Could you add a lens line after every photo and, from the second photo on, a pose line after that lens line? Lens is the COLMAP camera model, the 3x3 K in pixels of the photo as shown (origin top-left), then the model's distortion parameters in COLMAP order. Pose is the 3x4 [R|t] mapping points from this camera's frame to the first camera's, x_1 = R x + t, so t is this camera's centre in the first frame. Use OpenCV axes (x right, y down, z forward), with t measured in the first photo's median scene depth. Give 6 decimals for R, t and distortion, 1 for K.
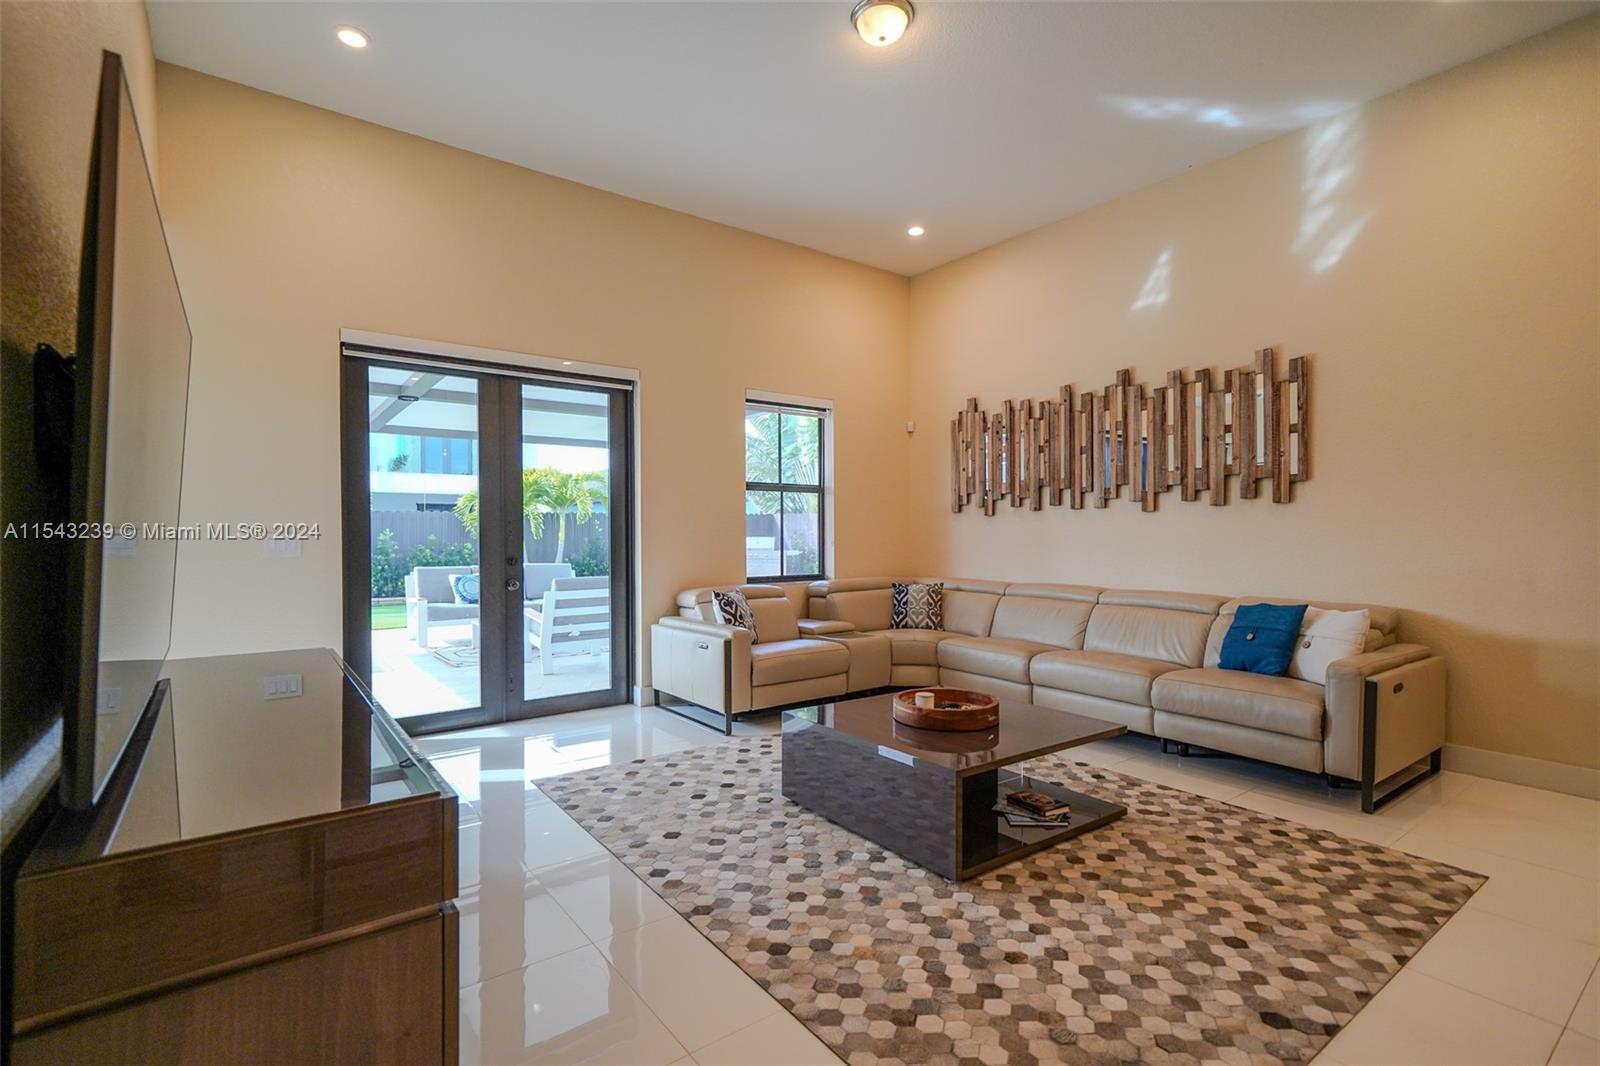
lens RADIAL K [[744.0, 0, 799.5], [0, 744.0, 533.8], [0, 0, 1]] dist [0.011089, -0.000804]
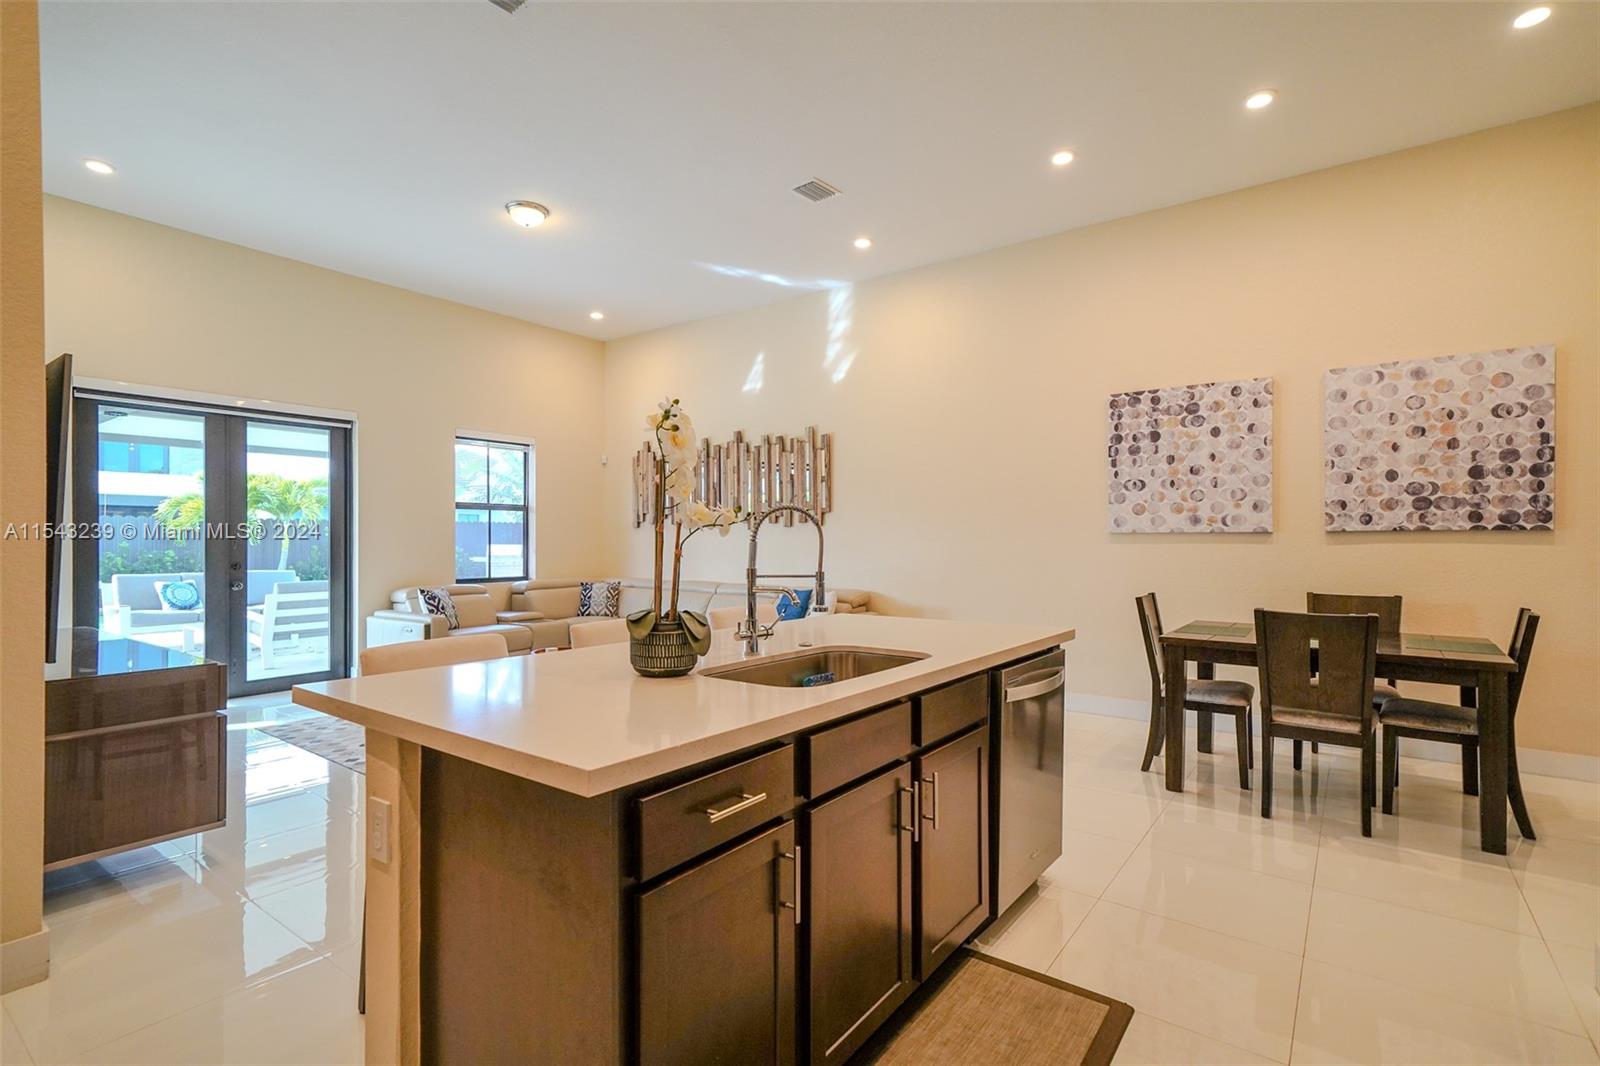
lens RADIAL K [[744.0, 0, 798.6], [0, 744.0, 536.9], [0, 0, 1]] dist [0.011089, -0.000804]
pose [[0.957513, 0.004957, 0.288349, 0.131058], [-0.003859, 0.999983, -0.004375, -0.009545], [-0.288366, 0.003076, 0.957515, -0.404604]]
